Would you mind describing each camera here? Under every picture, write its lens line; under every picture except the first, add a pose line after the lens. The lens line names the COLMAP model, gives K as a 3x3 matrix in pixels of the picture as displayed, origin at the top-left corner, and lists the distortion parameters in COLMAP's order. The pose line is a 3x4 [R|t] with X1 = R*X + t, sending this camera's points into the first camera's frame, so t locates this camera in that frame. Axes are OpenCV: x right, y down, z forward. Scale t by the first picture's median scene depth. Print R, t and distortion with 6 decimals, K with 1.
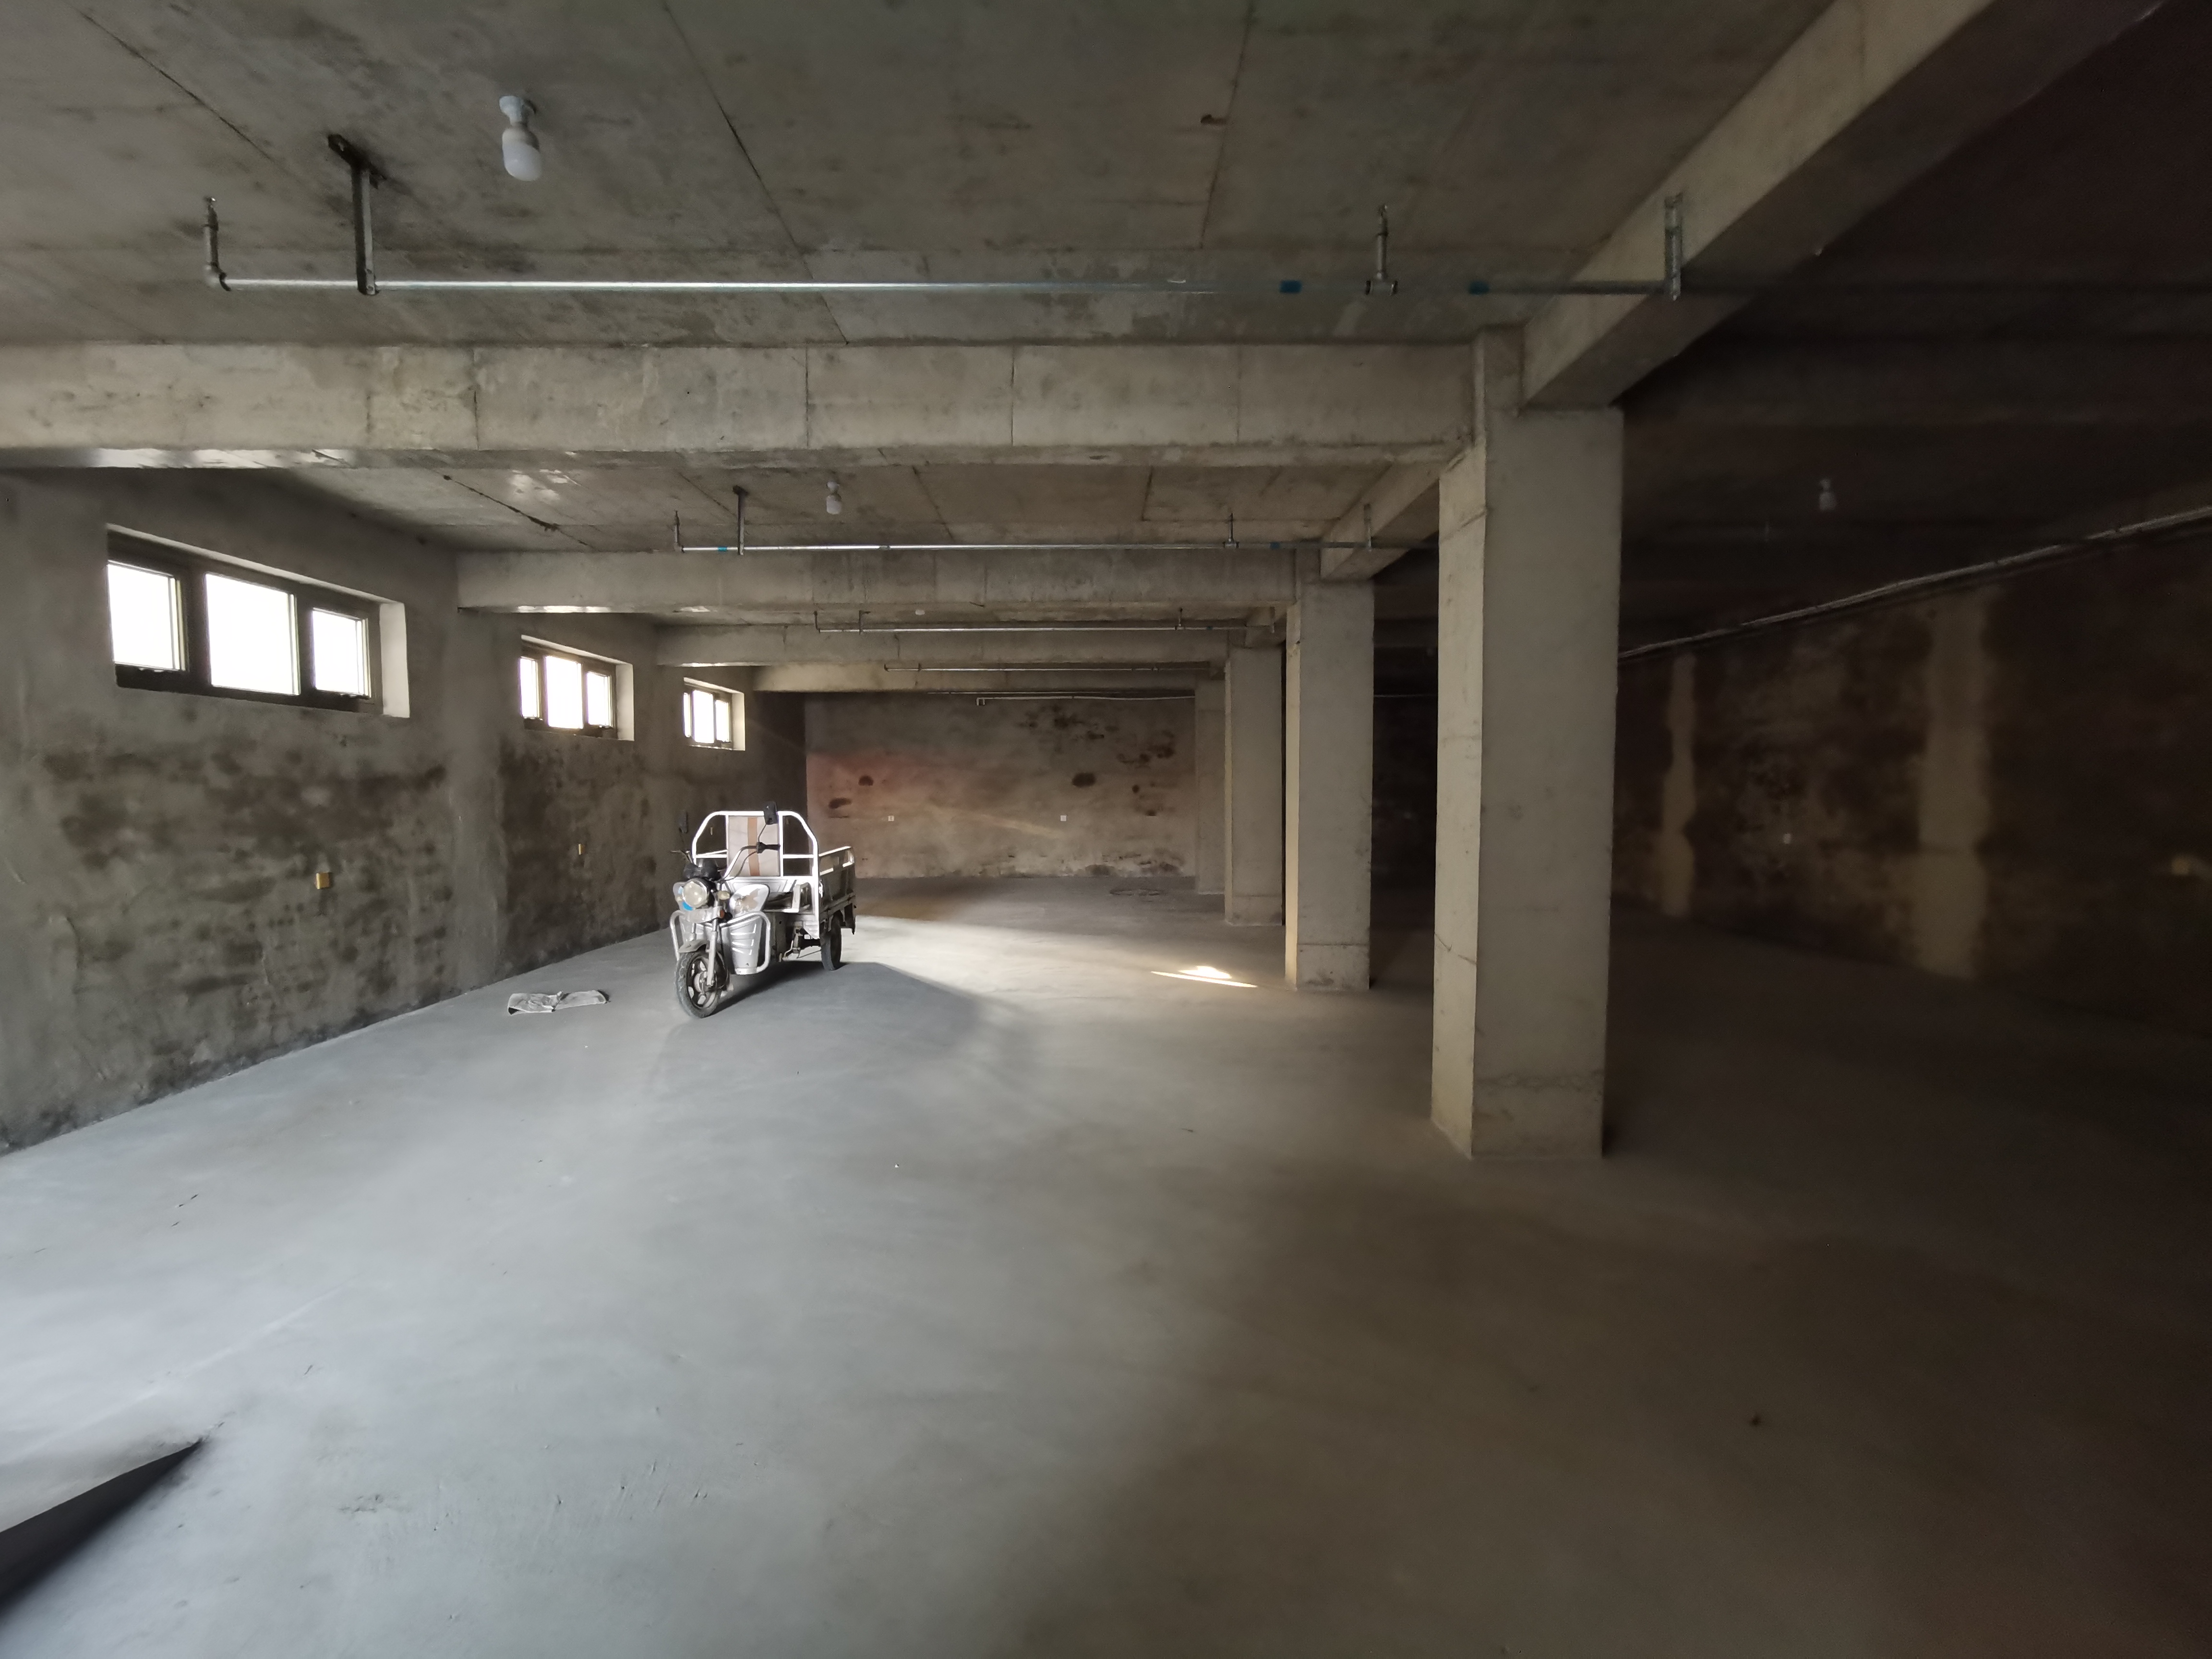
lens RADIAL K [[1070.4, 0, 1100.5], [0, 1070.4, 844.0], [0, 0, 1]] dist [-0.019603, 0.000414]
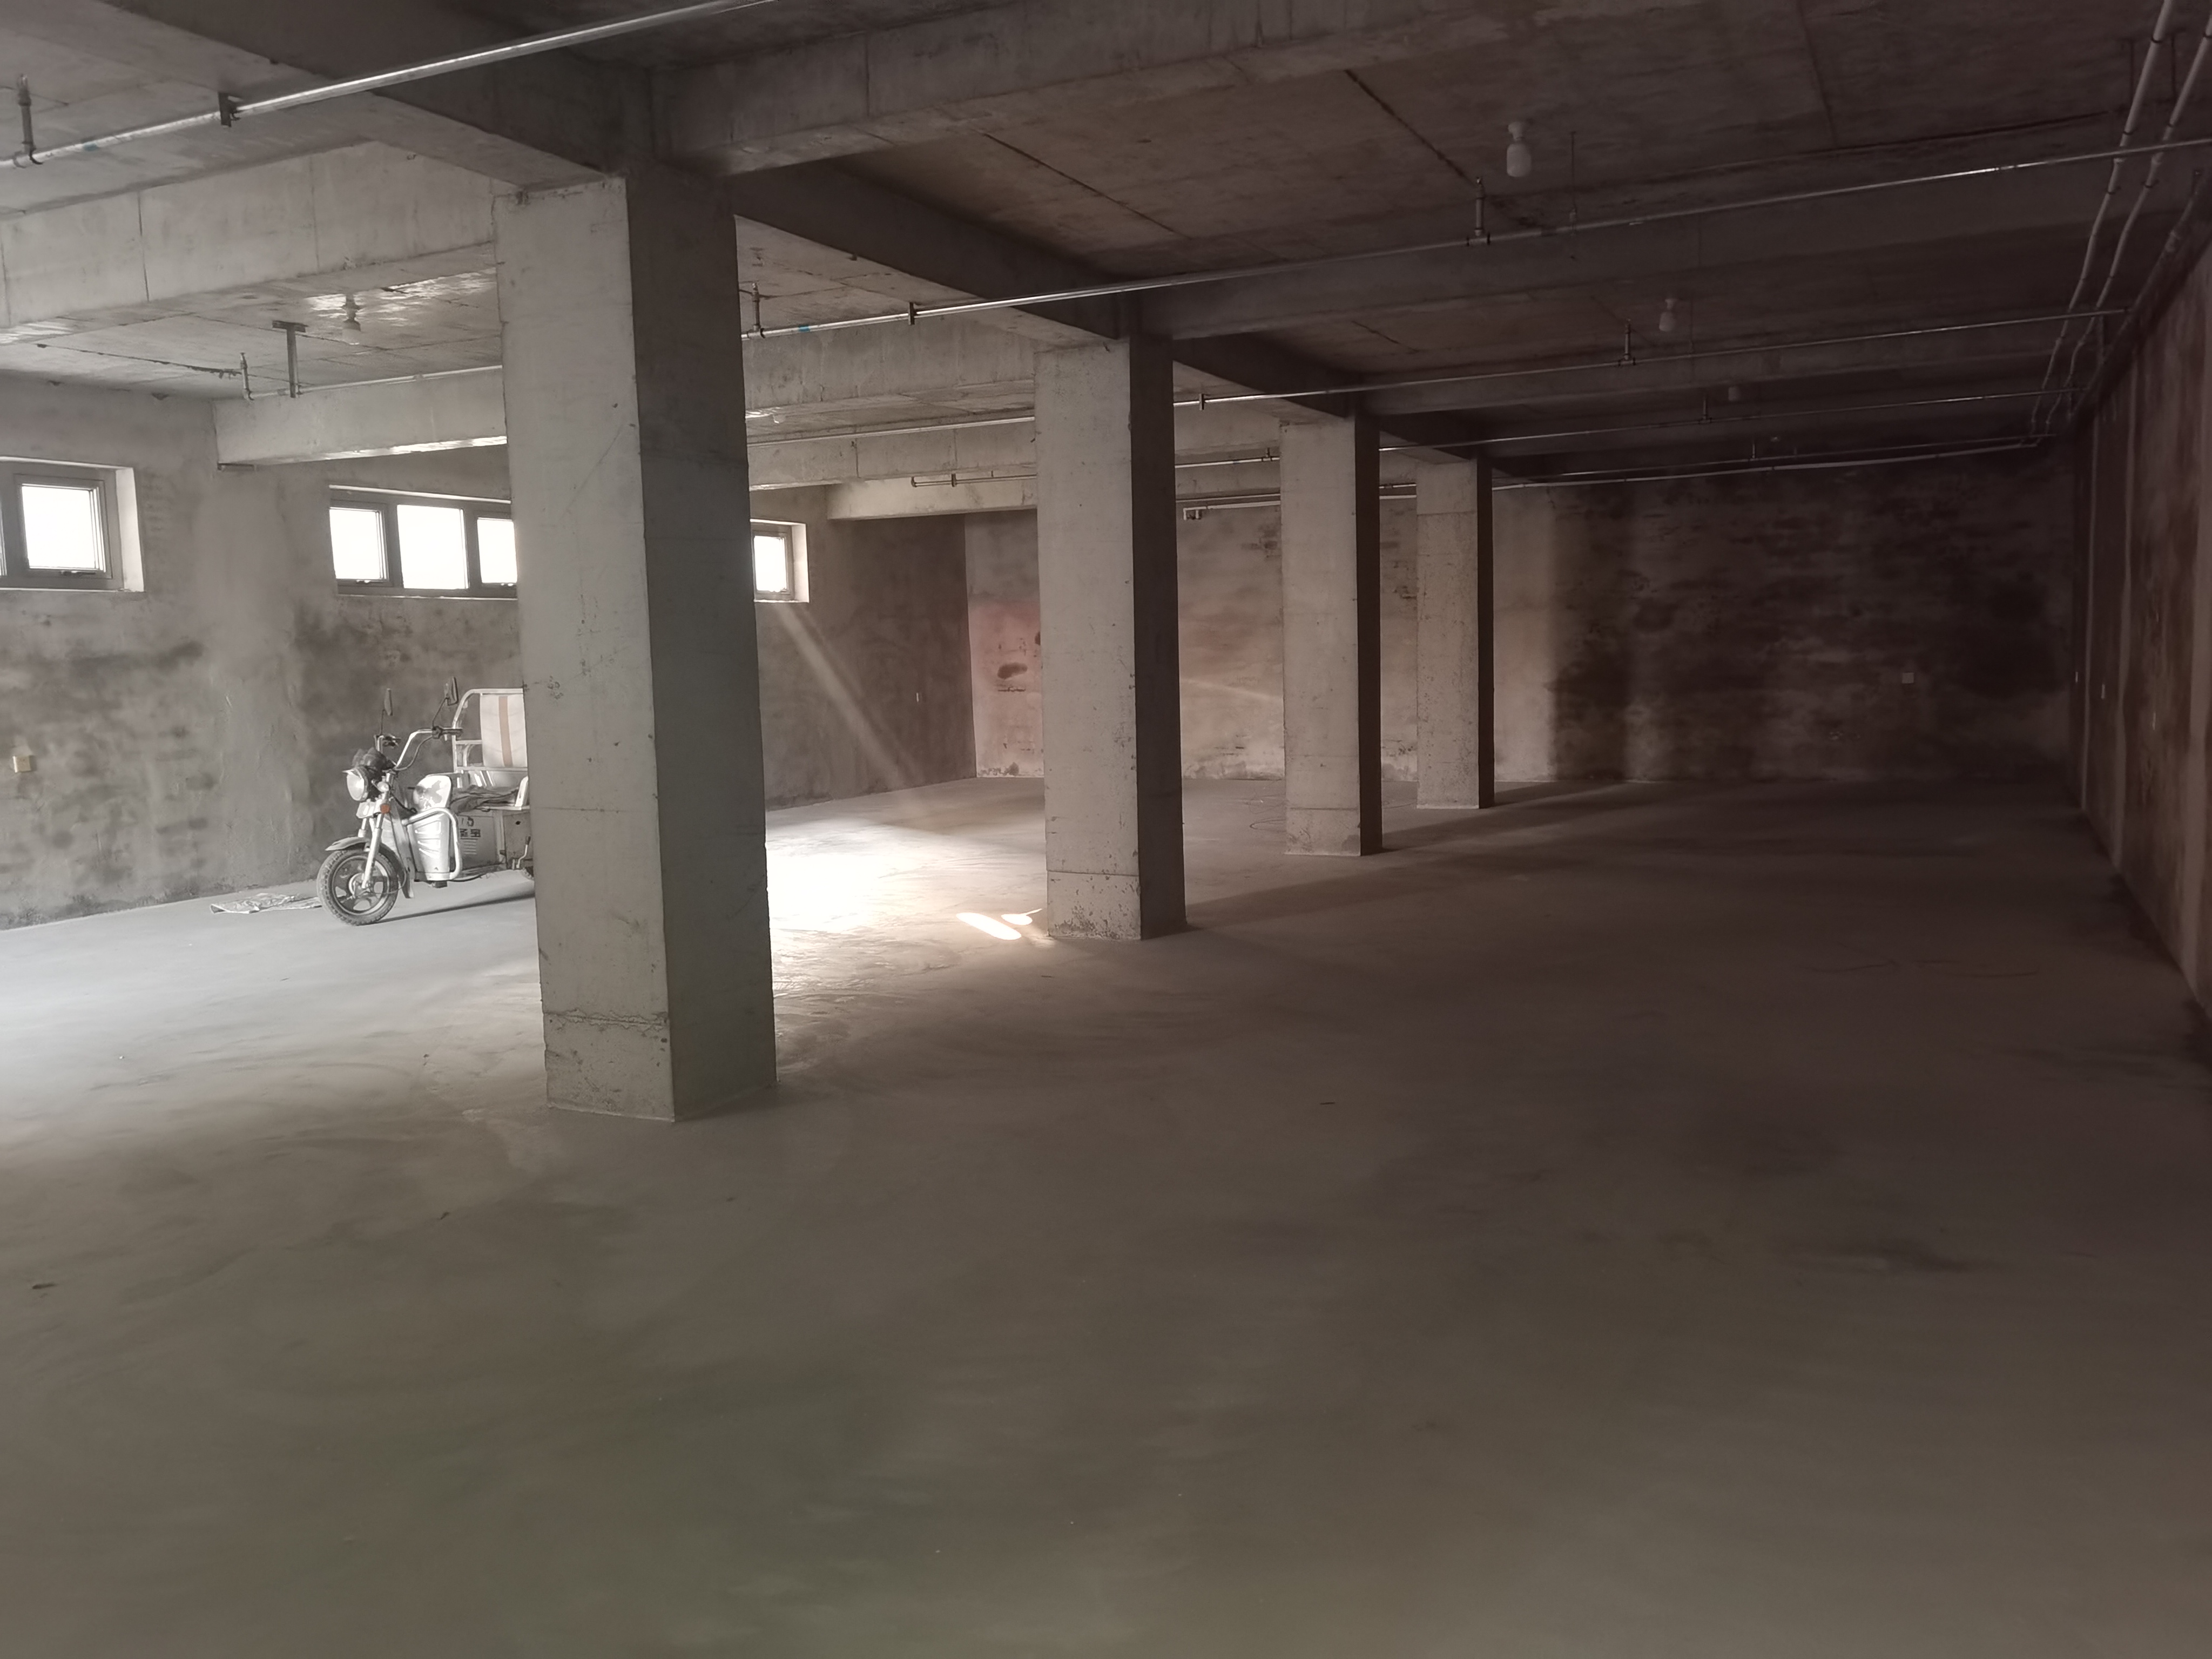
lens RADIAL K [[1748.8, 0, 1106.0], [0, 1748.8, 829.5], [0, 0, 1]] dist [0.018452, -0.008220]
pose [[0.893813, 0.027103, -0.447621, 0.780384], [-0.001251, 0.998319, 0.057950, -0.000748], [0.448439, -0.051236, 0.892344, -0.011919]]
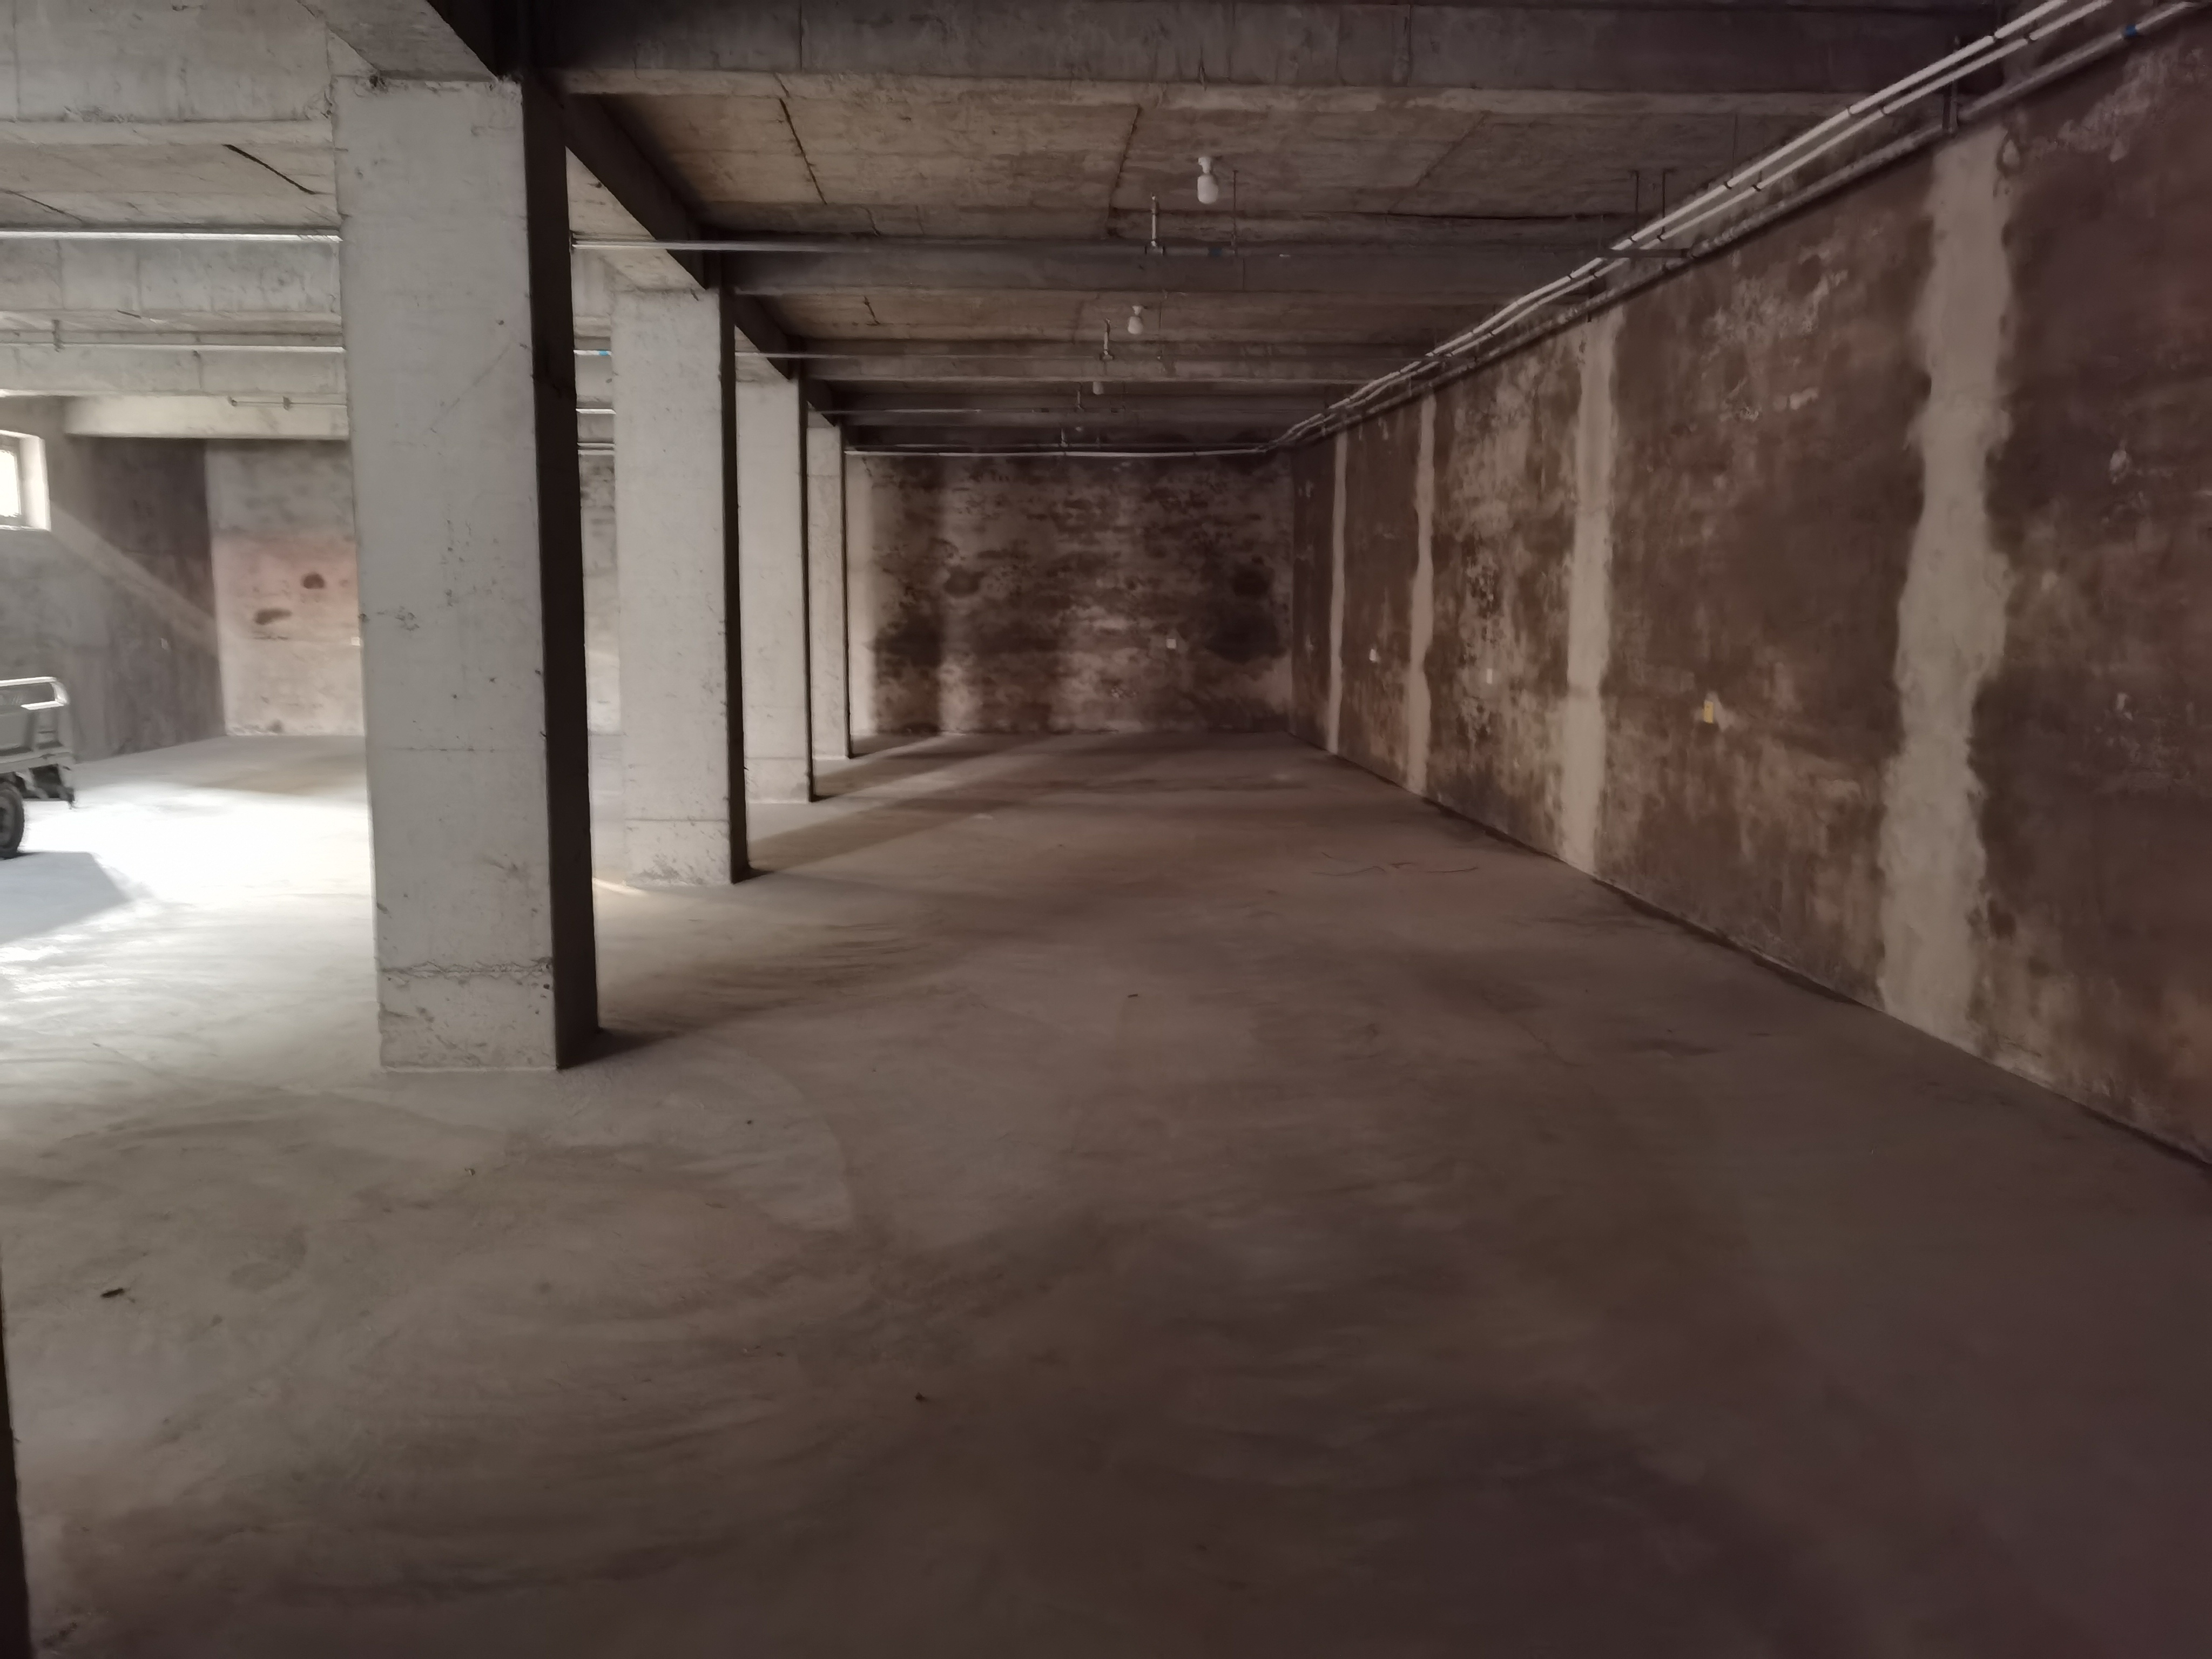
lens RADIAL K [[1762.6, 0, 1106.0], [0, 1762.6, 829.5], [0, 0, 1]] dist [0.006986, -0.008368]
pose [[0.998759, 0.002613, 0.049730, 0.467666], [-0.006390, 0.997091, 0.075953, 0.011527], [-0.049387, -0.076177, 0.995870, -0.167160]]
